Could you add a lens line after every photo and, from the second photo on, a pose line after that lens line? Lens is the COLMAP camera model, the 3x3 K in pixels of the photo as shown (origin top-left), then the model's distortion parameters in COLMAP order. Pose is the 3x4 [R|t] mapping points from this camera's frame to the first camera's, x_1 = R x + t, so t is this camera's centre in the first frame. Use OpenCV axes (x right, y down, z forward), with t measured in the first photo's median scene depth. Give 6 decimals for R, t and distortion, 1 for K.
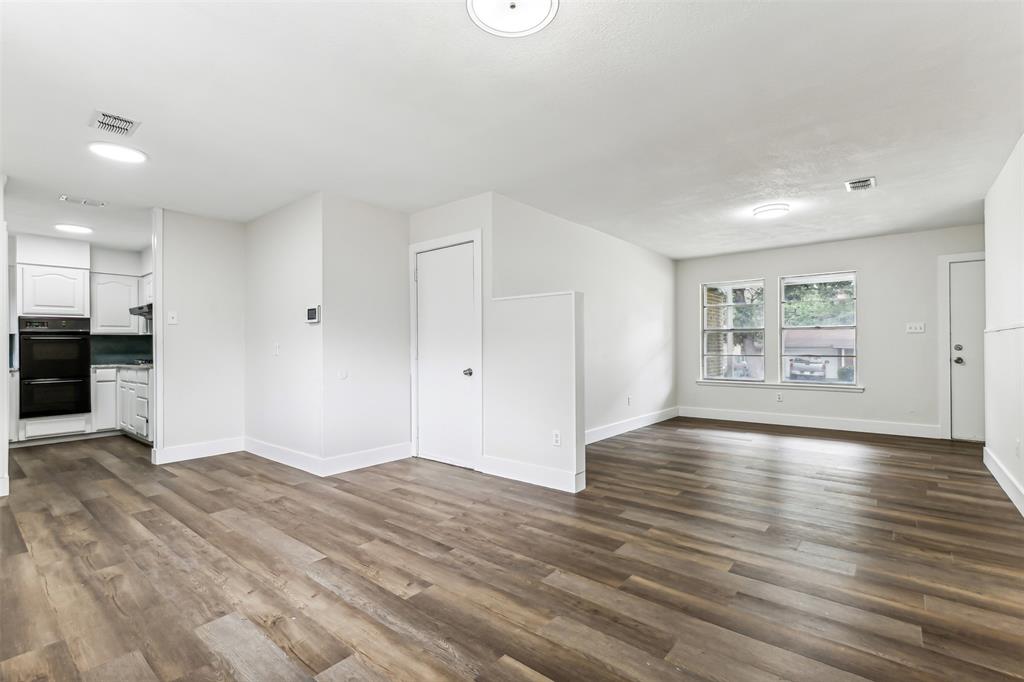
lens RADIAL K [[465.1, 0, 518.5], [0, 465.1, 346.6], [0, 0, 1]] dist [0.009914, -0.001327]
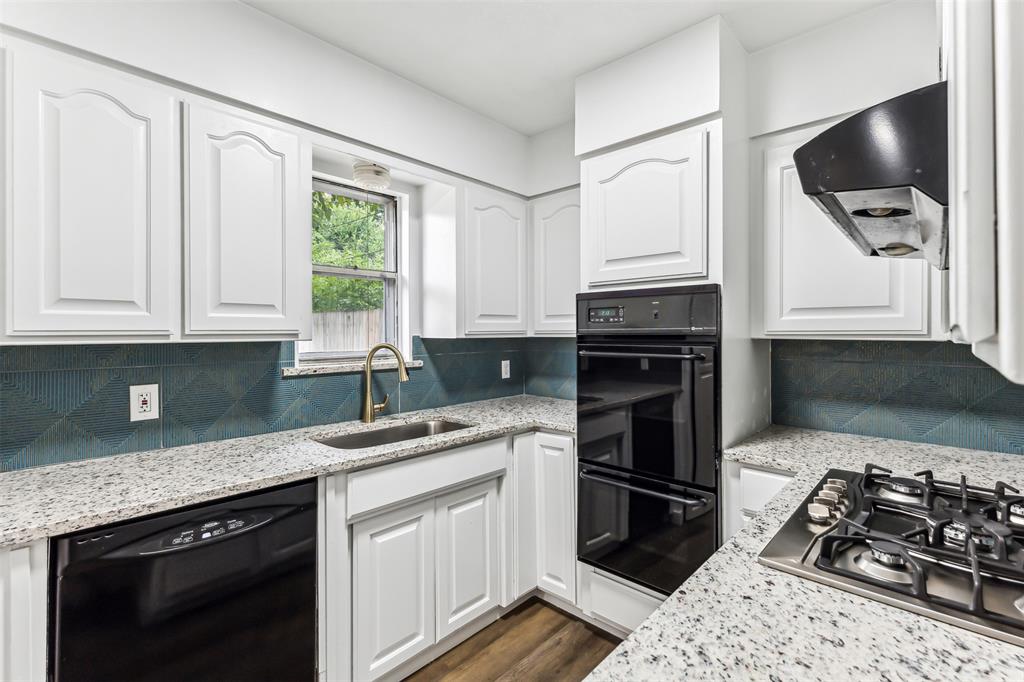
lens RADIAL K [[465.1, 0, 515.5], [0, 465.1, 333.7], [0, 0, 1]] dist [0.009914, -0.001327]
pose [[-0.054979, 0.010853, -0.998428, -1.189785], [0.000508, 0.999941, 0.010842, -0.066104], [0.998487, 0.000089, -0.054982, 1.701522]]
